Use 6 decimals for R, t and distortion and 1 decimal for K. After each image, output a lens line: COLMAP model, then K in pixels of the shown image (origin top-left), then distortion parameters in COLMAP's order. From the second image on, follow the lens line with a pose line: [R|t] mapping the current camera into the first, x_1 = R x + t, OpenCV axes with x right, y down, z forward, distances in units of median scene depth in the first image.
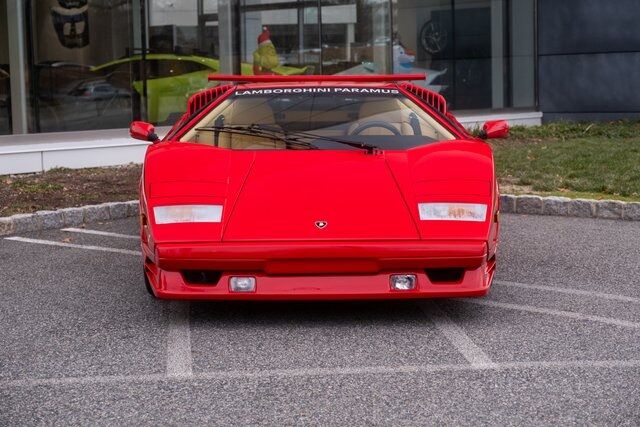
lens RADIAL K [[1348.6, 0, 332.6], [0, 1348.6, 185.1], [0, 0, 1]] dist [0.109308, 0.000000]
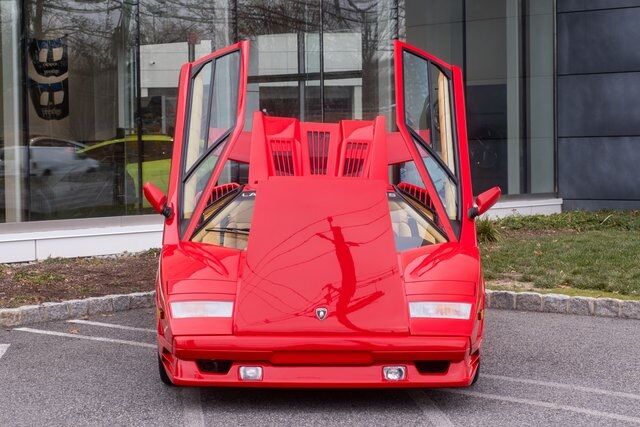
lens RADIAL K [[1592.7, 0, 316.5], [0, 1592.7, 210.1], [0, 0, 1]] dist [0.039158, 0.000000]
pose [[0.999867, 0.010667, -0.012321, 0.002195], [-0.011121, 0.999238, -0.037407, -0.009866], [0.011912, 0.037539, 0.999224, -0.253392]]
